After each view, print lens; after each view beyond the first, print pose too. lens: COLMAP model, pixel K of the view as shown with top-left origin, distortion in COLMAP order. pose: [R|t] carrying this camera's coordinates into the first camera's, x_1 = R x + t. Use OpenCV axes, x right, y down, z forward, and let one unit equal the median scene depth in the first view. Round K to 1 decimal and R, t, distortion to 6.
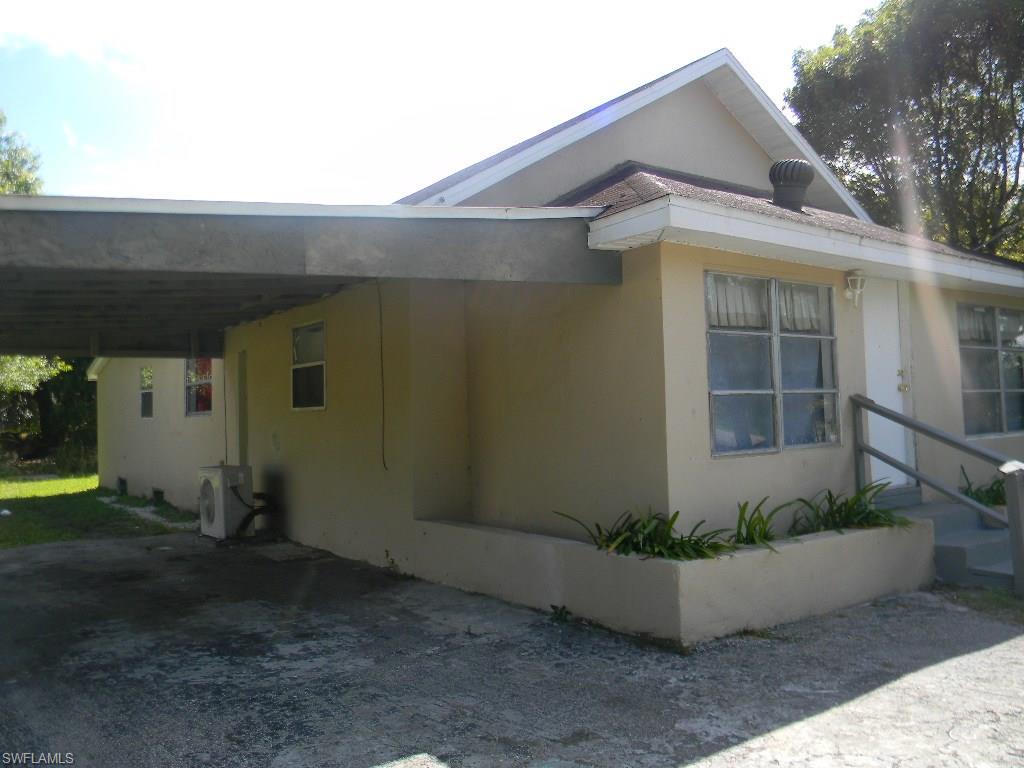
lens RADIAL K [[821.9, 0, 512.0], [0, 821.9, 384.0], [0, 0, 1]] dist [-0.014117, -0.004382]
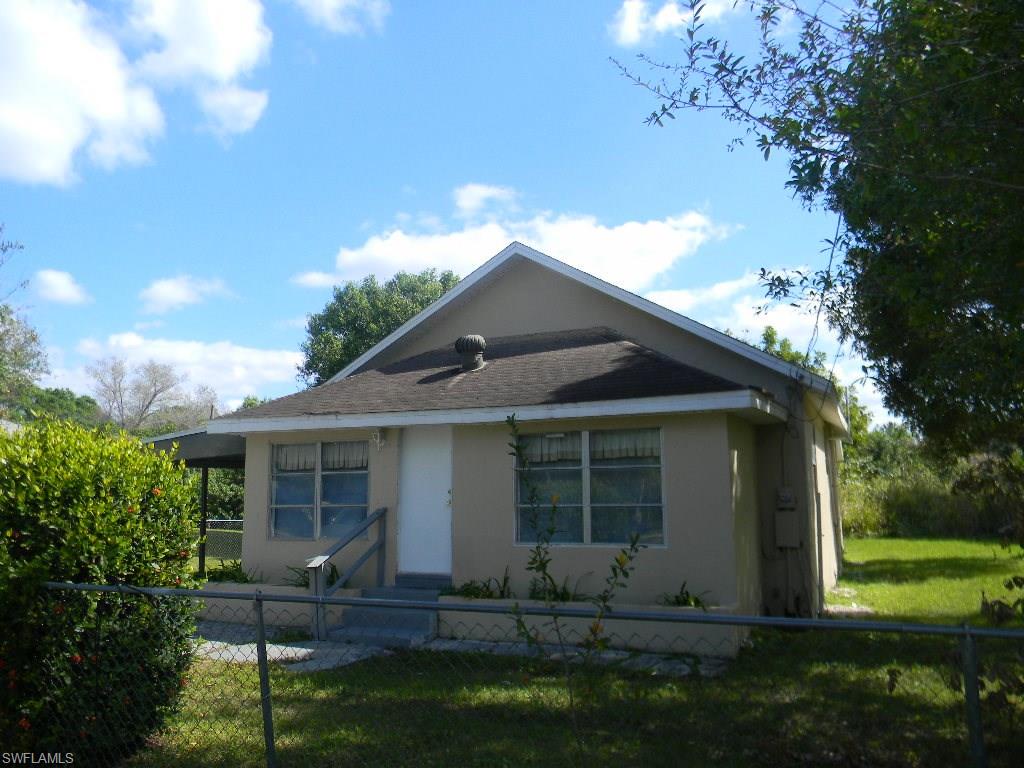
lens RADIAL K [[821.9, 0, 512.0], [0, 821.9, 384.0], [0, 0, 1]] dist [-0.014117, -0.004382]
pose [[0.507505, -0.101429, -0.855658, 2.064611], [0.023472, 0.994306, -0.103943, -0.056771], [0.861329, 0.032667, 0.506996, 0.450731]]
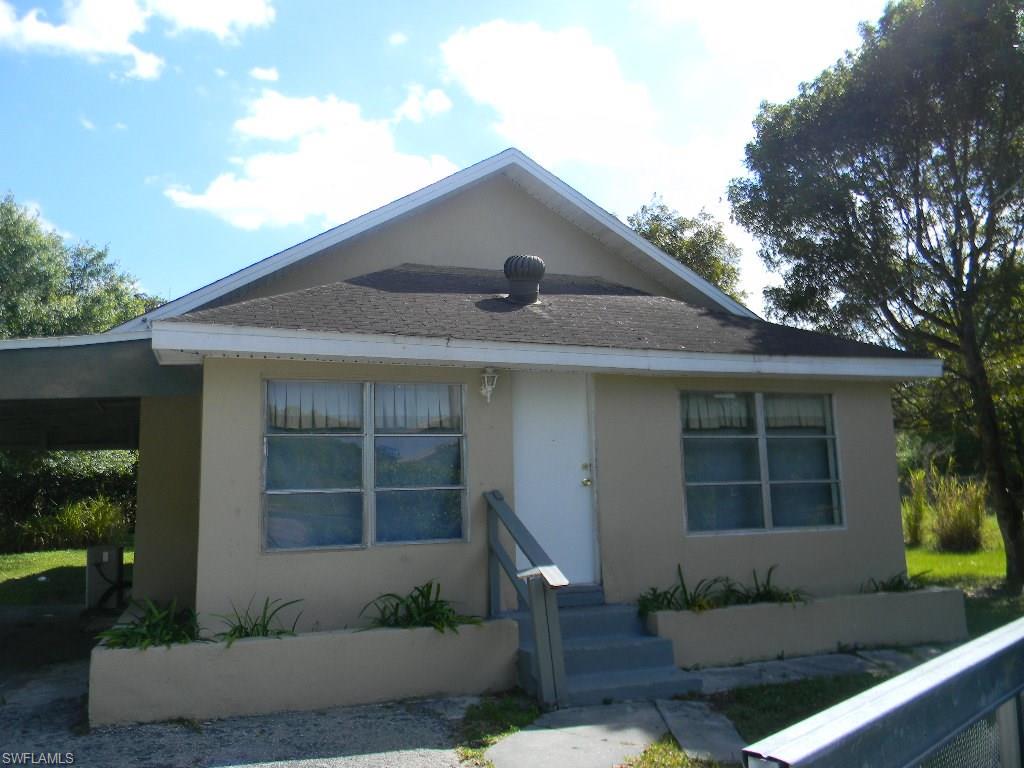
lens RADIAL K [[821.9, 0, 512.0], [0, 821.9, 384.0], [0, 0, 1]] dist [-0.014117, -0.004382]
pose [[0.964558, -0.030872, -0.262058, 0.770376], [0.007854, 0.996051, -0.088431, -0.030260], [0.263754, 0.083238, 0.960992, 0.034830]]
